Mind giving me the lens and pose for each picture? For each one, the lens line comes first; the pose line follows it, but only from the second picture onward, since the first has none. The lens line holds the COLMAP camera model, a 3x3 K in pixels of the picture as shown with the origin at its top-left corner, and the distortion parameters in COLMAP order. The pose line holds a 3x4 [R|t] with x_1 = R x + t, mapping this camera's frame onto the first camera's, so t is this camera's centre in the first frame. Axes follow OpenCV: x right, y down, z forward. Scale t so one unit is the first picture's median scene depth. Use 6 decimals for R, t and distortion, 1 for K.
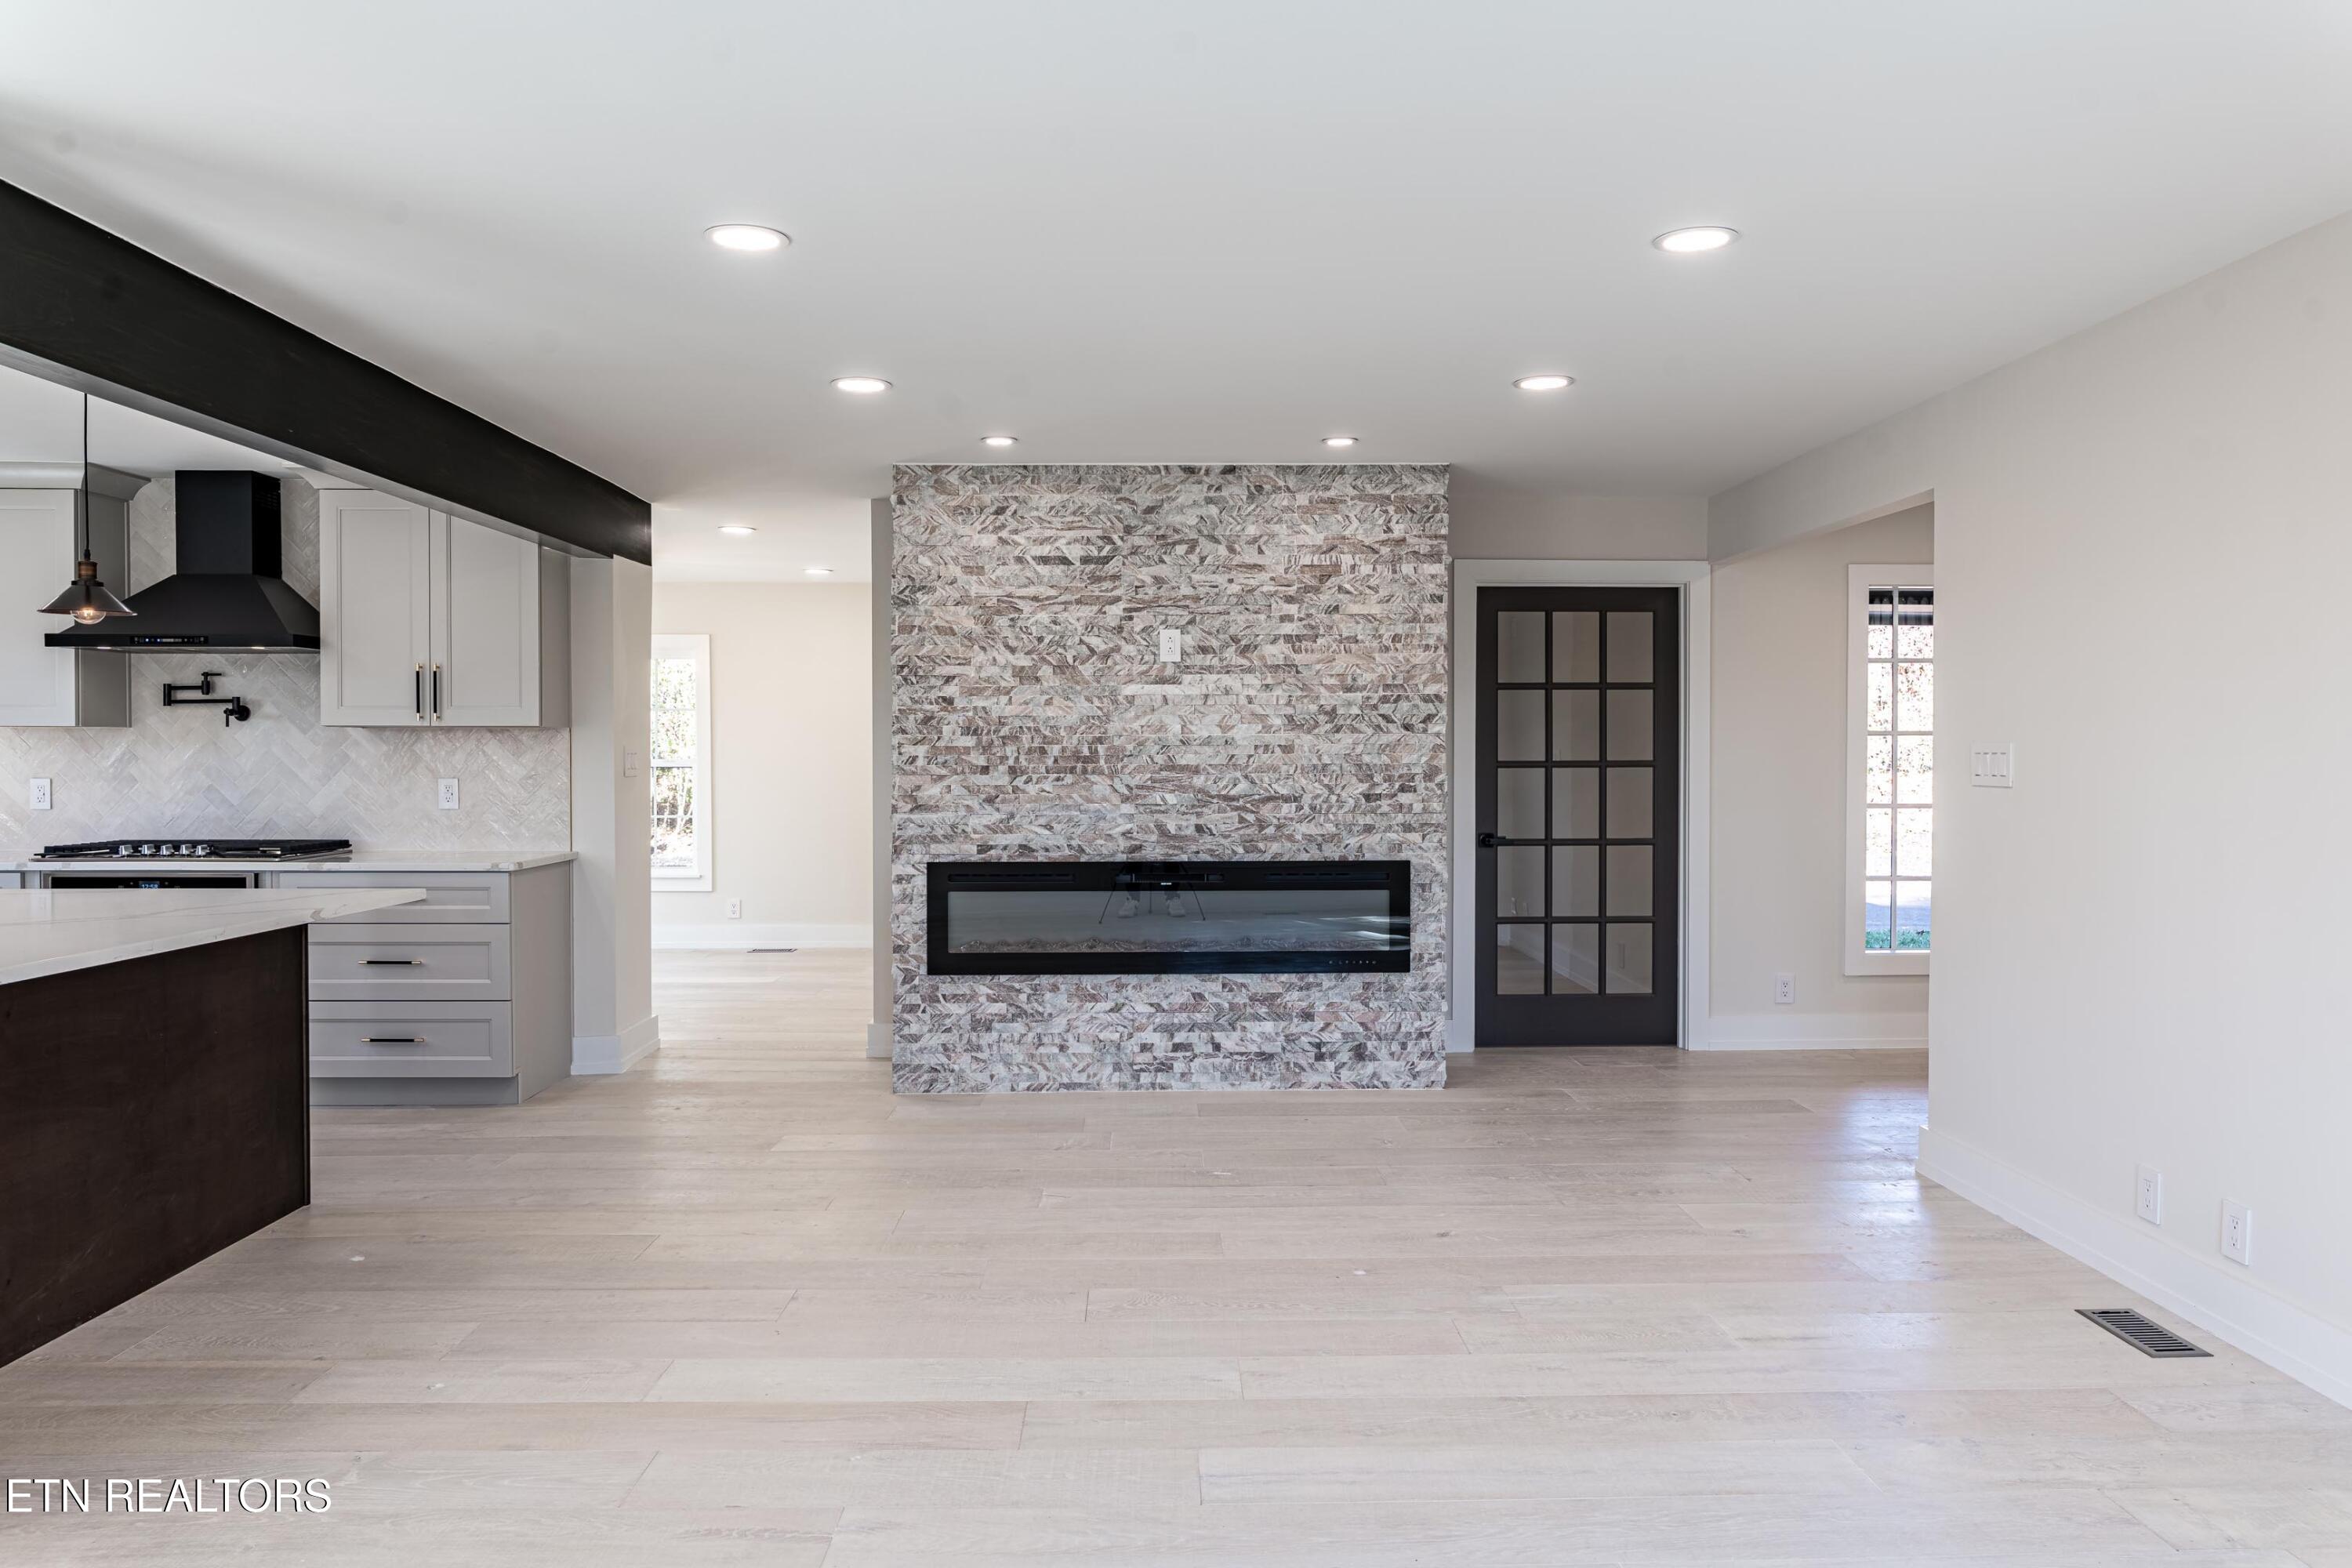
lens RADIAL K [[1571.3, 0, 1210.6], [0, 1571.3, 773.6], [0, 0, 1]] dist [-0.028641, 0.019239]
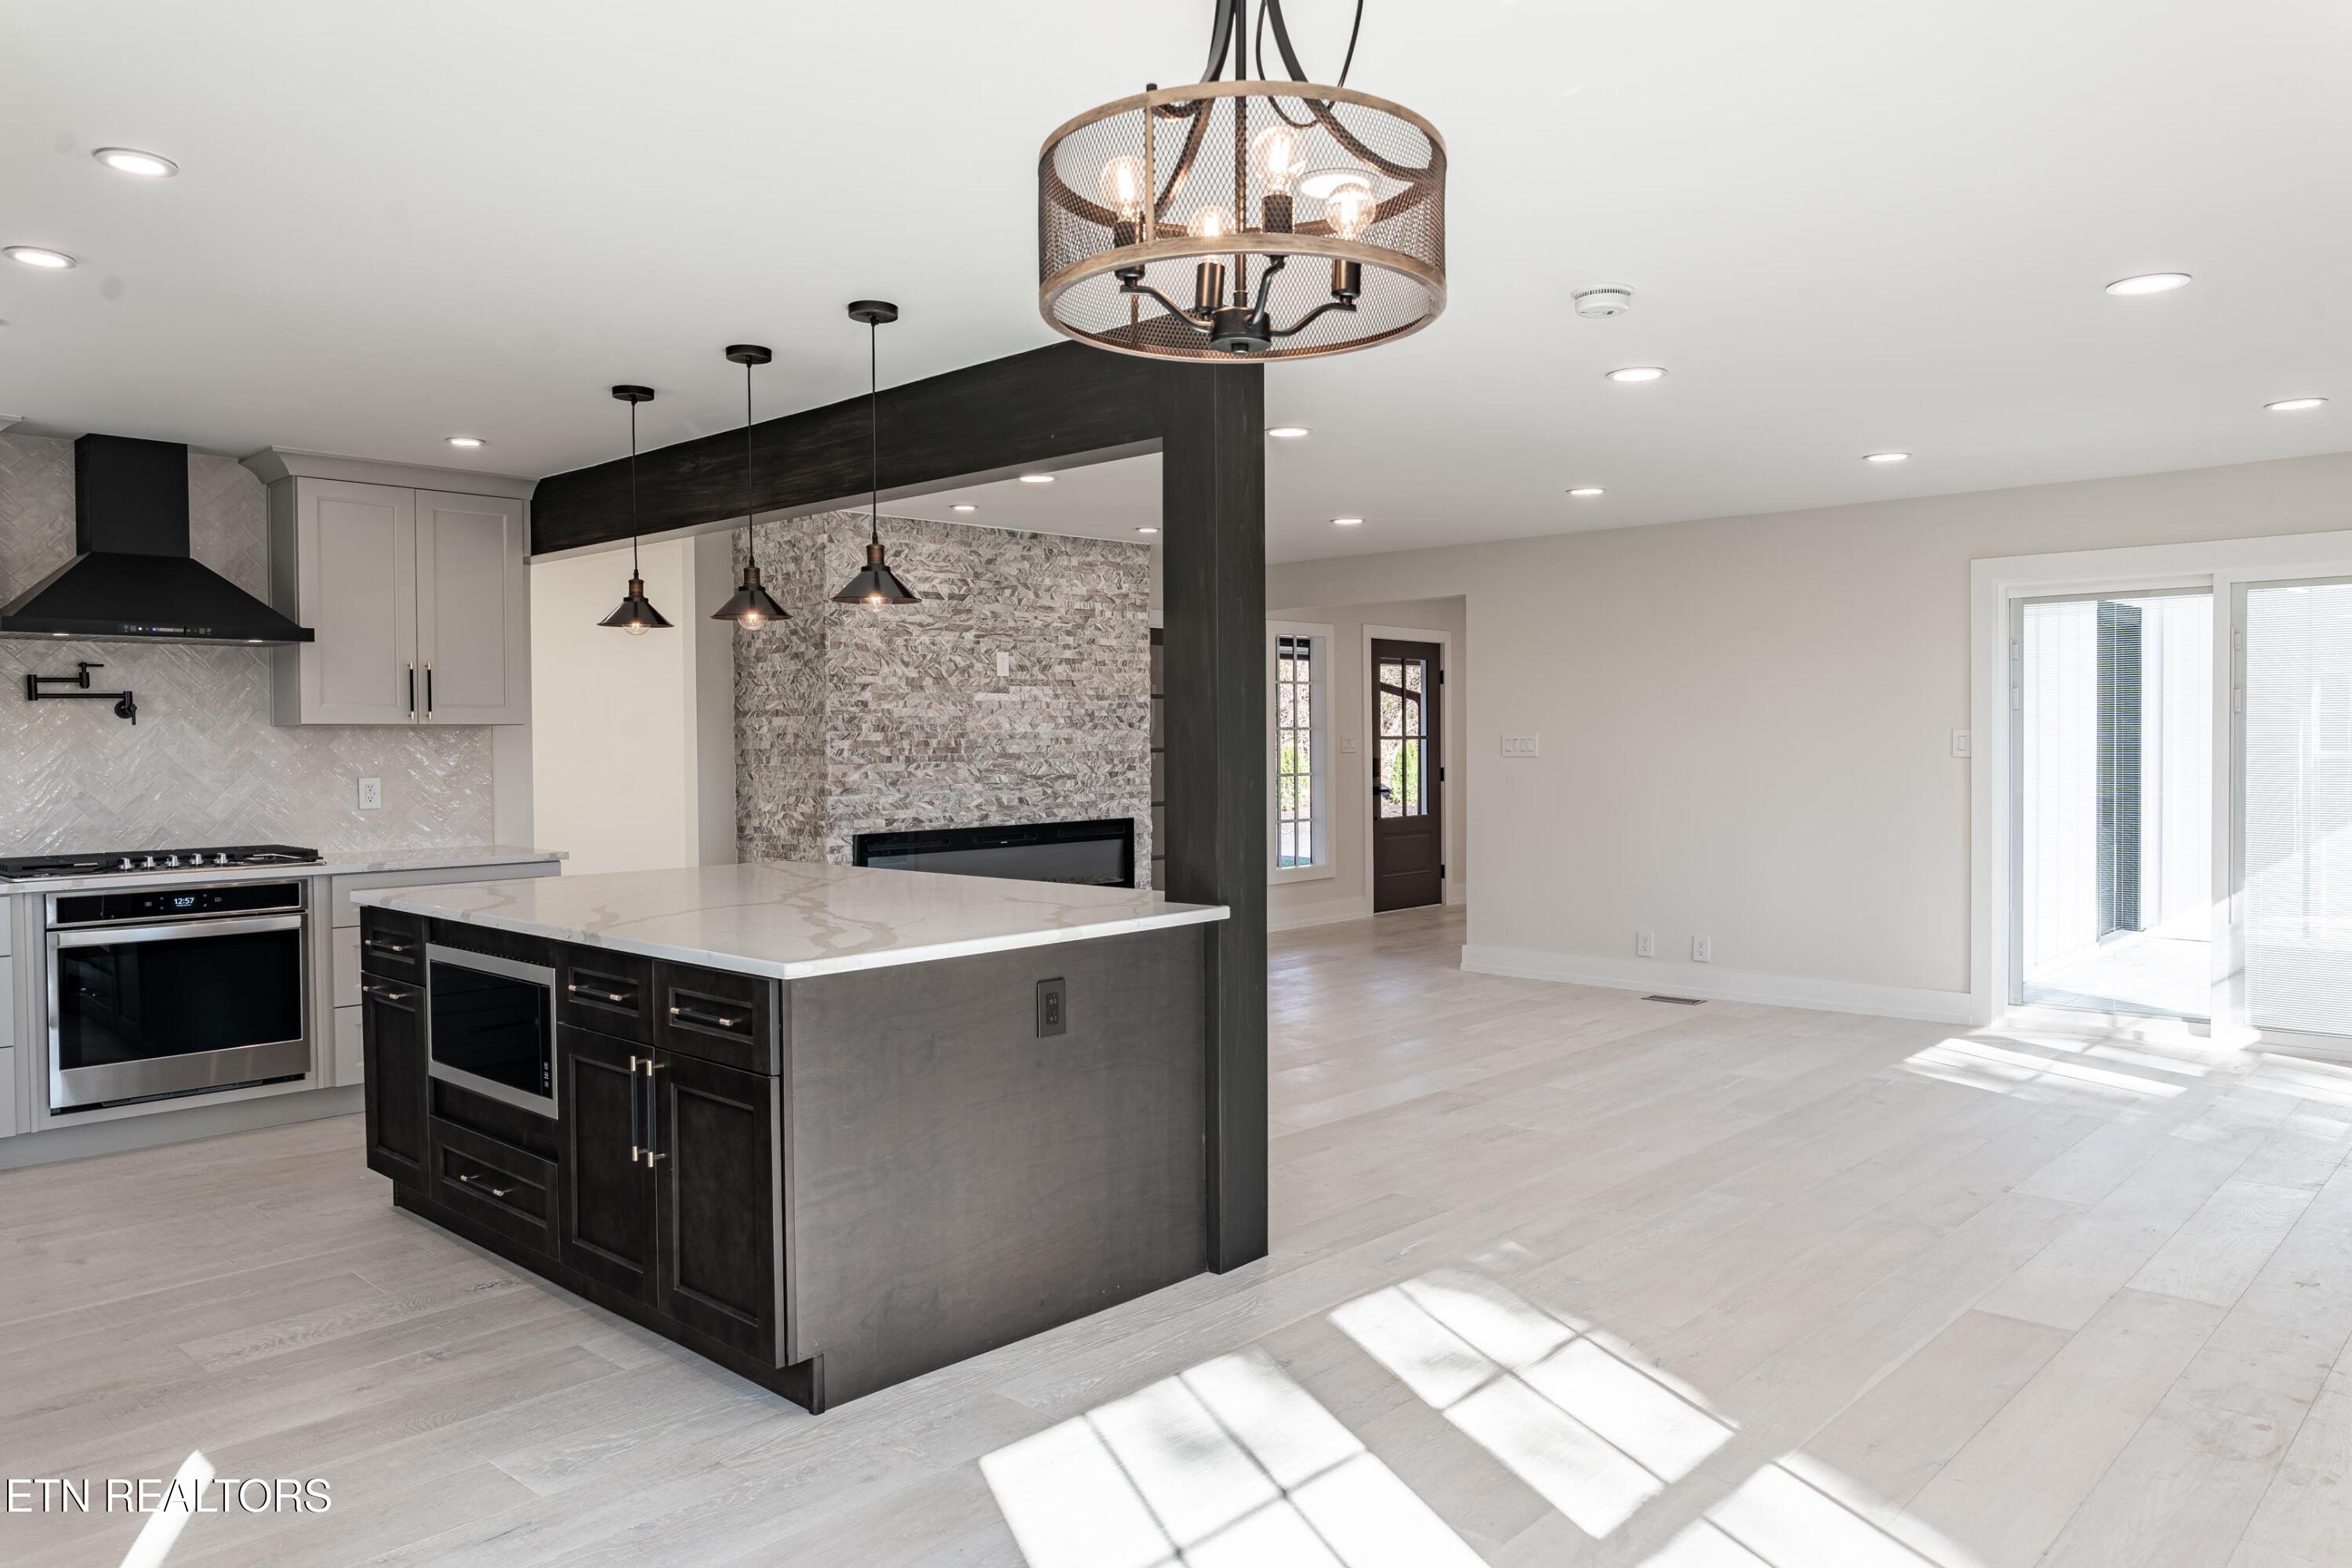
lens RADIAL K [[1575.9, 0, 1177.7], [0, 1575.9, 776.1], [0, 0, 1]] dist [-0.032093, 0.023265]
pose [[0.711552, -0.022894, 0.702261, -0.862101], [0.018980, 0.999731, 0.013360, -0.001426], [-0.702377, 0.003822, 0.711795, -0.057760]]
